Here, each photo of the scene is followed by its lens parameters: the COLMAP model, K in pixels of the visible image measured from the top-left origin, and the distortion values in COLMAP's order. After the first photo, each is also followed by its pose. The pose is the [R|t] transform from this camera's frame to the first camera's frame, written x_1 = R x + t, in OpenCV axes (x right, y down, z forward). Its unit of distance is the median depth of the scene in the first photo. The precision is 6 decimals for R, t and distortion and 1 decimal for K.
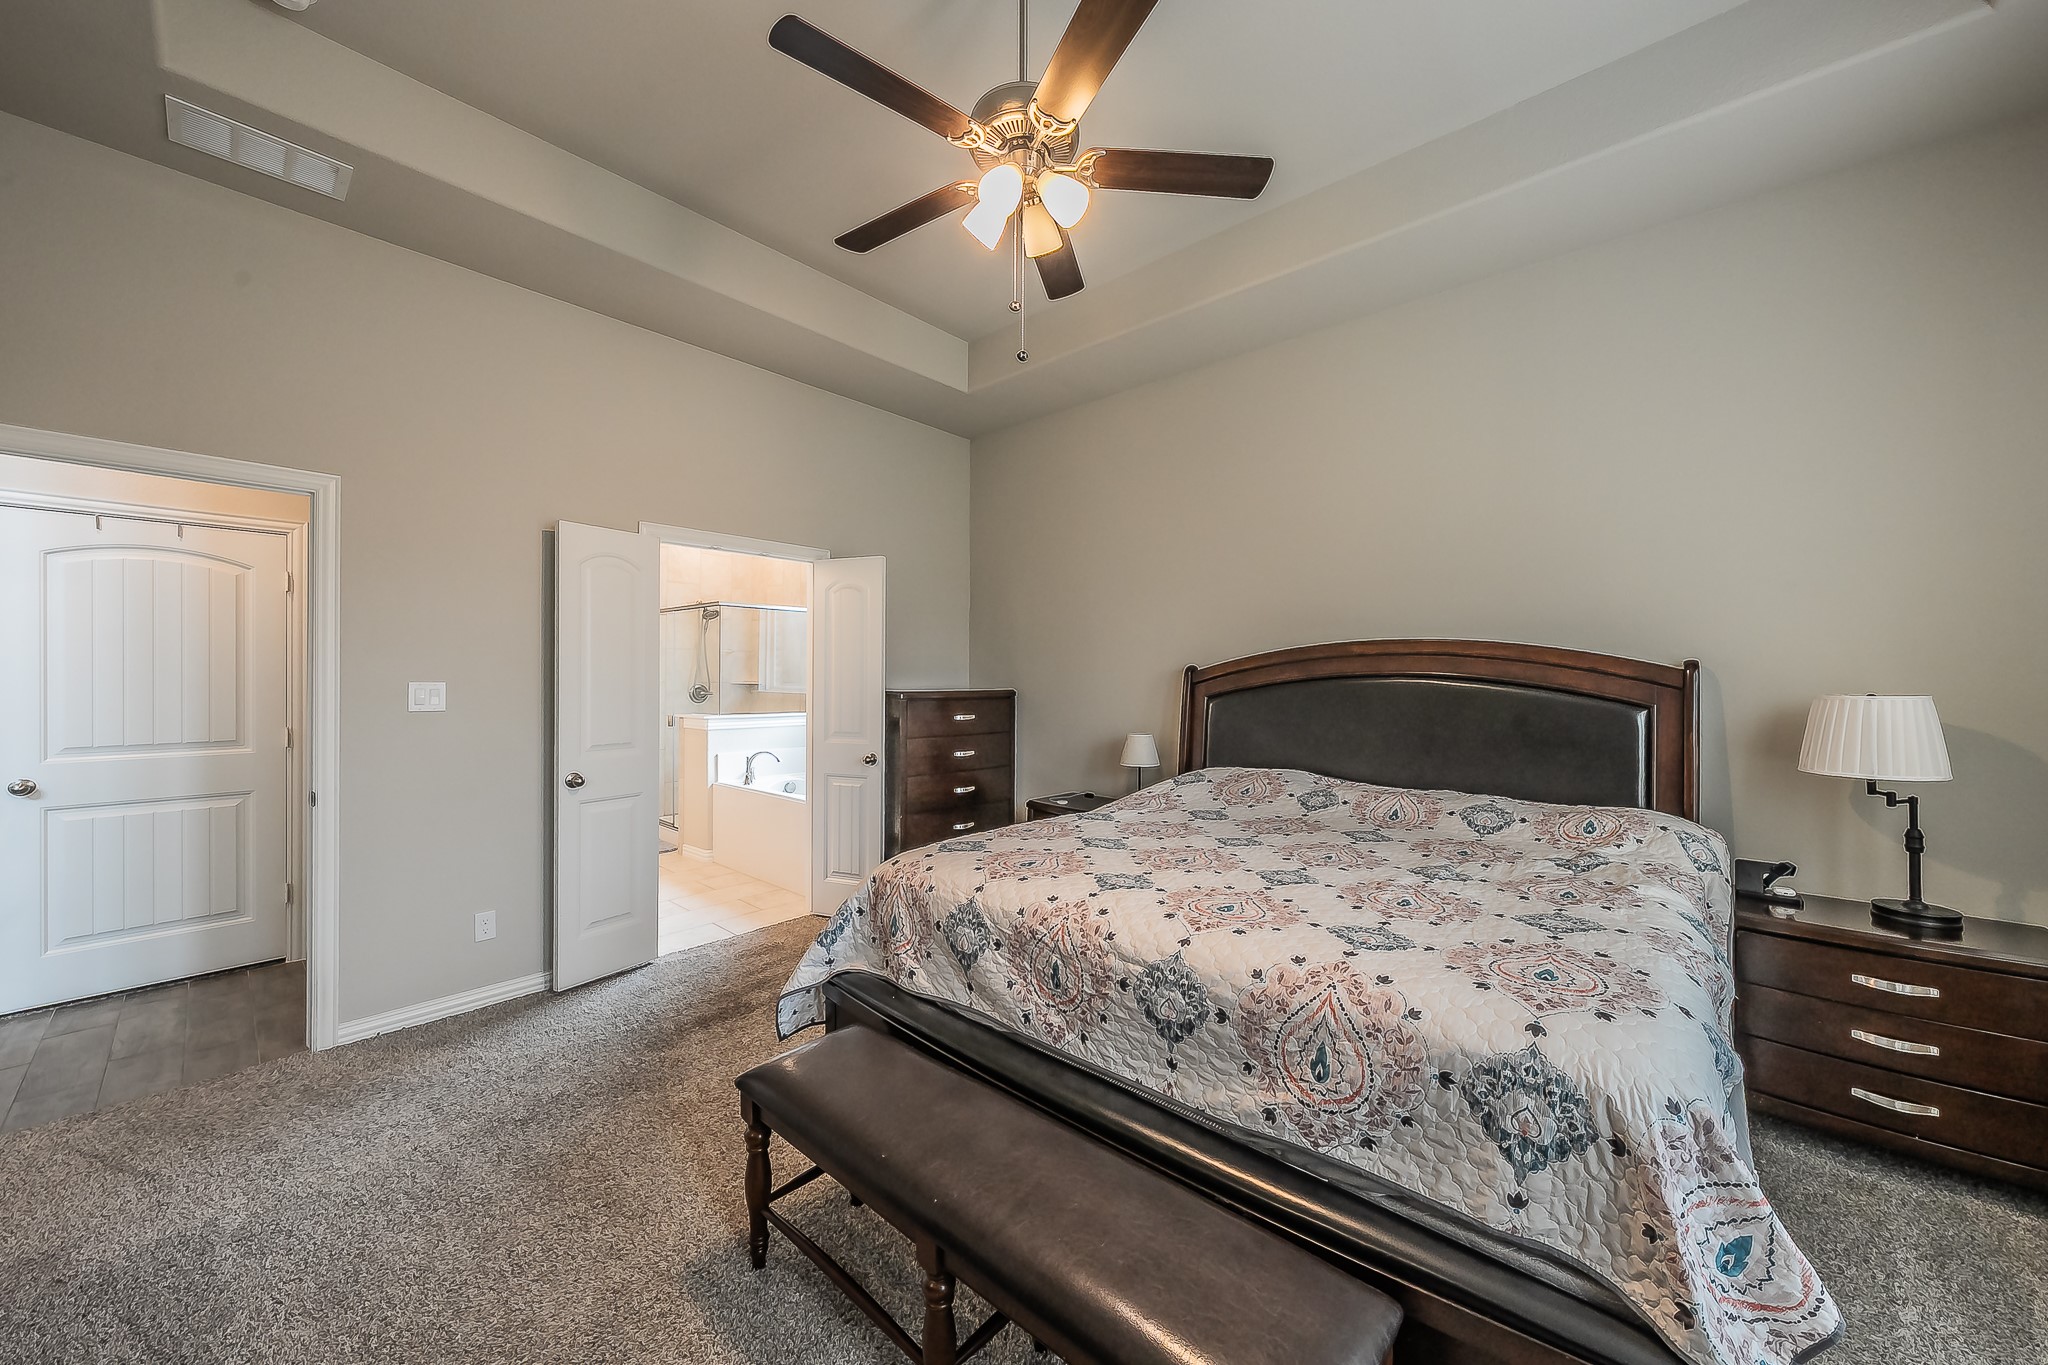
lens RADIAL K [[744.1, 0, 1028.5], [0, 744.1, 682.8], [0, 0, 1]] dist [-0.000377, 0.000309]
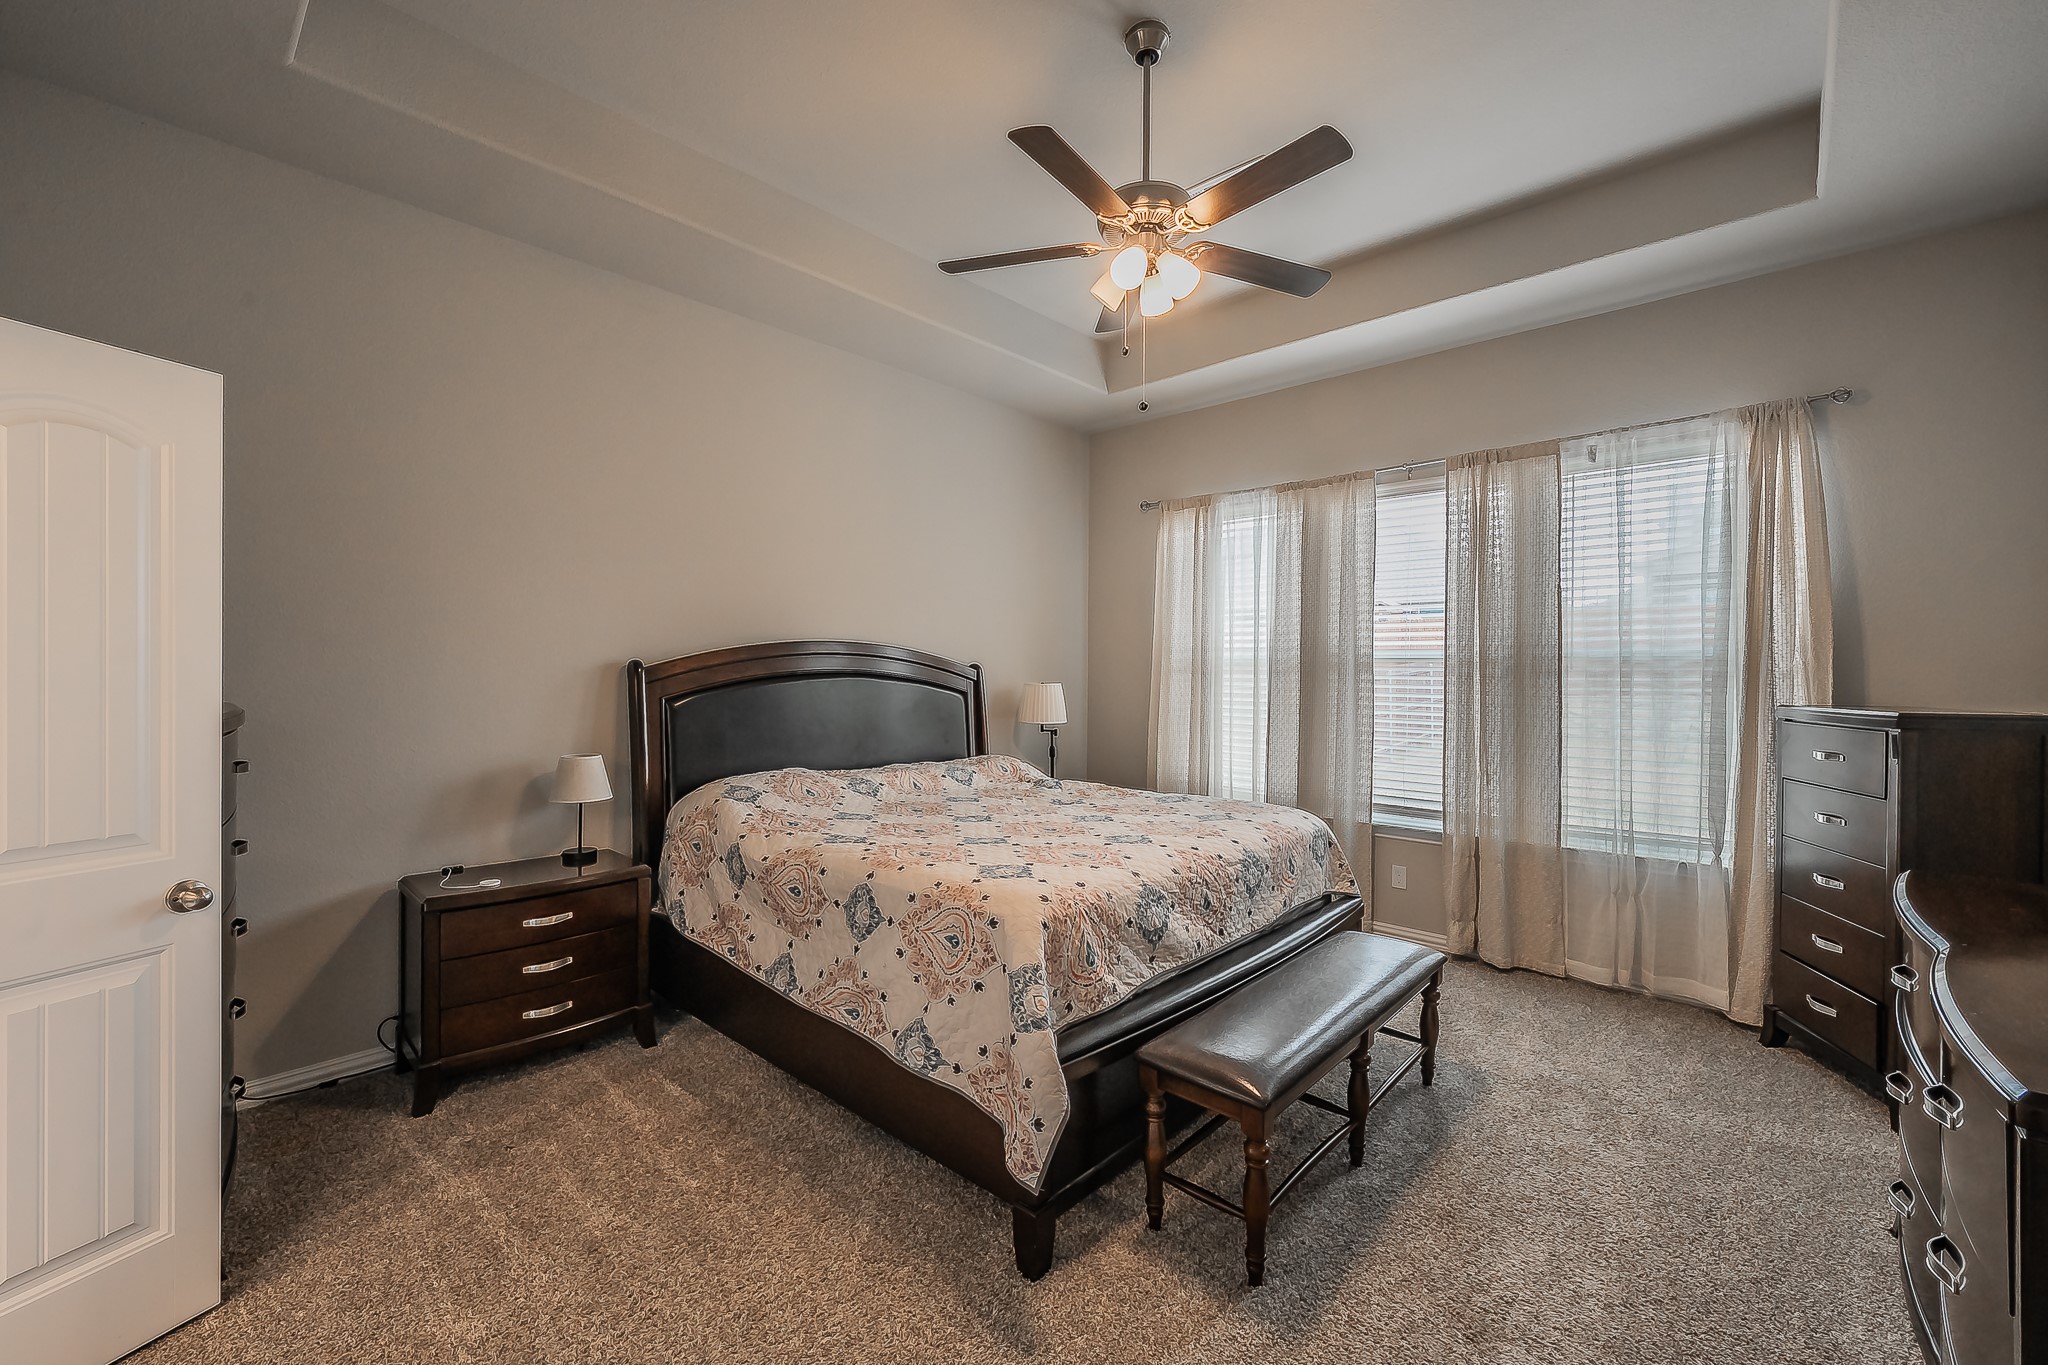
lens RADIAL K [[847.5, 0, 1027.7], [0, 847.5, 674.4], [0, 0, 1]] dist [0.000502, 0.000015]
pose [[-0.001089, -0.006077, 0.999981, -1.290387], [0.000552, 0.999981, 0.006078, -0.024040], [-0.999999, 0.000559, -0.001085, 1.141348]]
